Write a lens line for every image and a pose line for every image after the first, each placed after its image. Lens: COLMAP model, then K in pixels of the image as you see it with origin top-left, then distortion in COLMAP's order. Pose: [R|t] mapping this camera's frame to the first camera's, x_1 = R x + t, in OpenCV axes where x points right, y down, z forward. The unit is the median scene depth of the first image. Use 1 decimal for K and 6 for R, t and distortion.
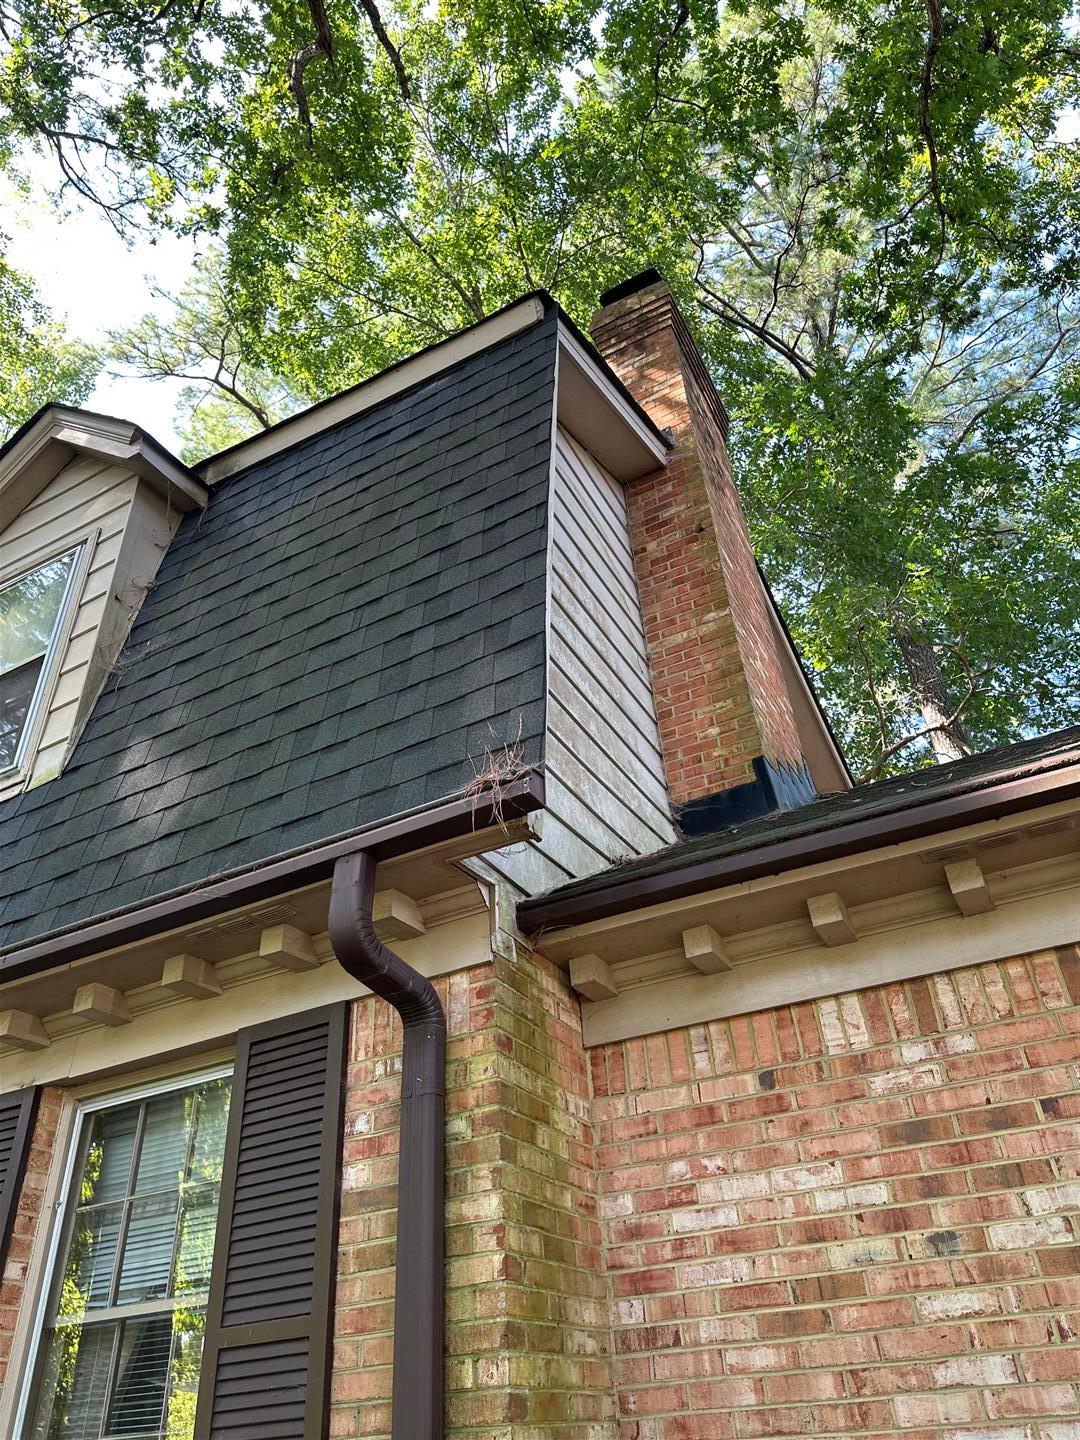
lens RADIAL K [[1007.3, 0, 546.9], [0, 1007.3, 721.9], [0, 0, 1]] dist [0.032867, -0.036779]
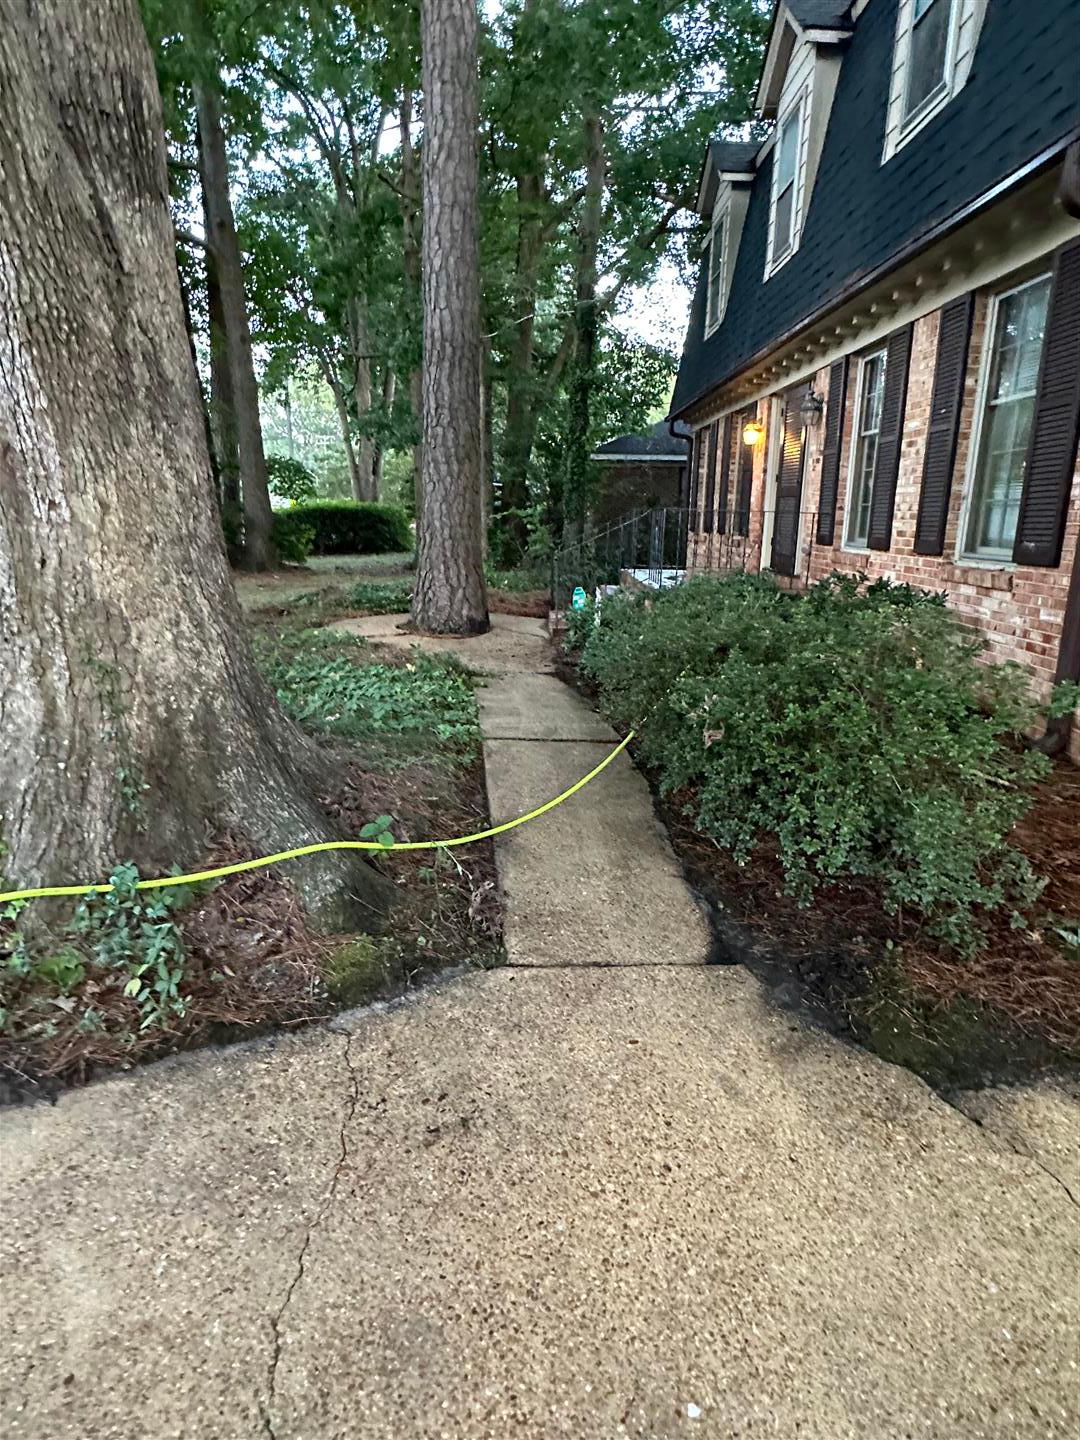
lens RADIAL K [[823.8, 0, 533.8], [0, 823.8, 714.2], [0, 0, 1]] dist [-0.000467, -0.000277]
pose [[0.473473, 0.272909, -0.837463, 0.737016], [0.474051, 0.722387, 0.503421, -0.277891], [0.742360, -0.635356, 0.212658, -0.525583]]
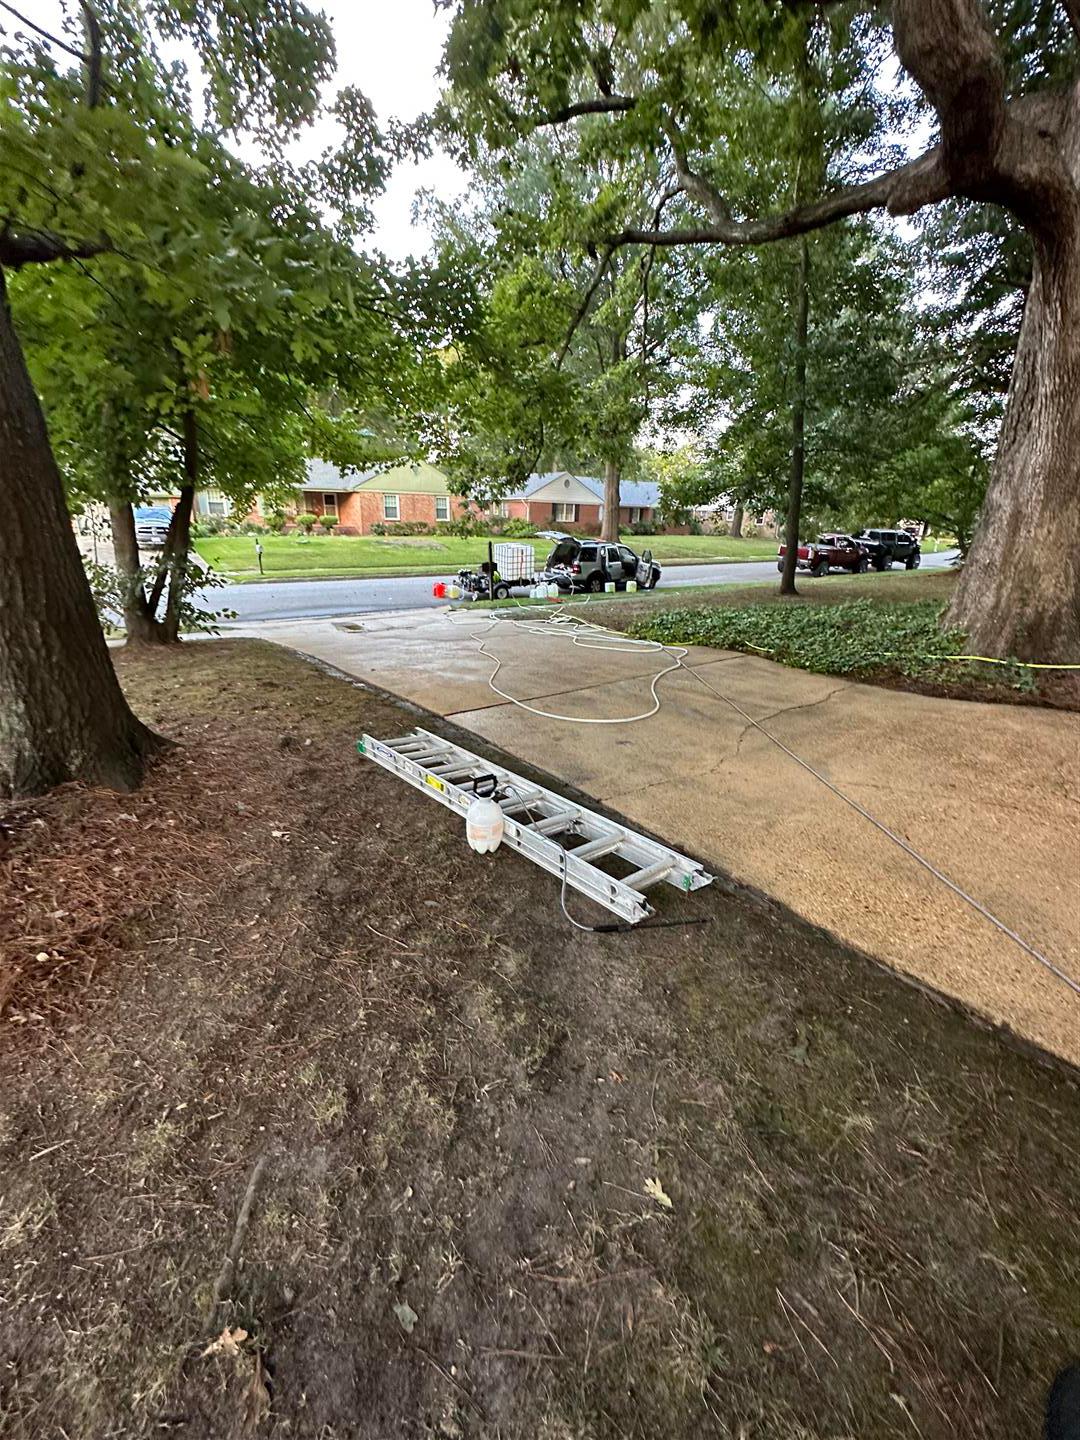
lens RADIAL K [[578.8, 0, 540.0], [0, 578.8, 720.0], [0, 0, 1]] dist [-0.000064, -0.000009]
pose [[-0.453361, 0.342722, -0.822804, 2.093803], [0.519056, 0.851961, 0.068870, -0.656668], [0.724600, -0.395858, -0.564138, -0.897172]]
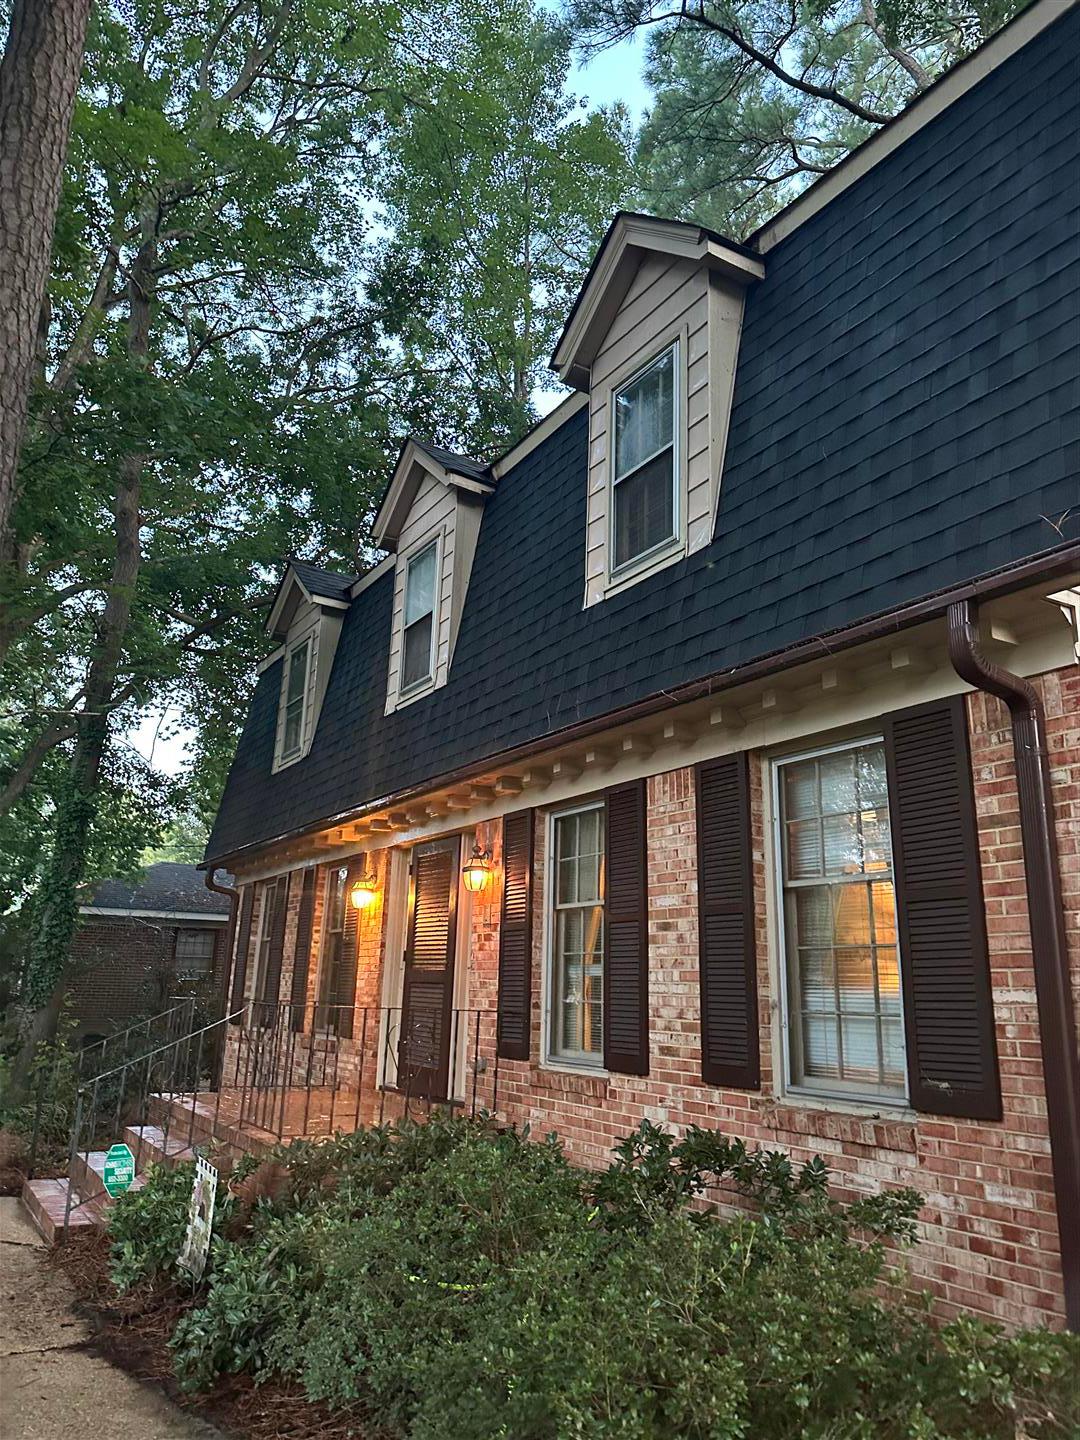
lens RADIAL K [[1008.0, 0, 529.2], [0, 1008.0, 715.8], [0, 0, 1]] dist [0.105418, -0.150925]
pose [[0.857531, -0.052077, -0.511789, 0.015850], [0.226668, 0.931333, 0.285027, -0.252458], [0.461803, -0.360426, 0.810451, -0.477127]]
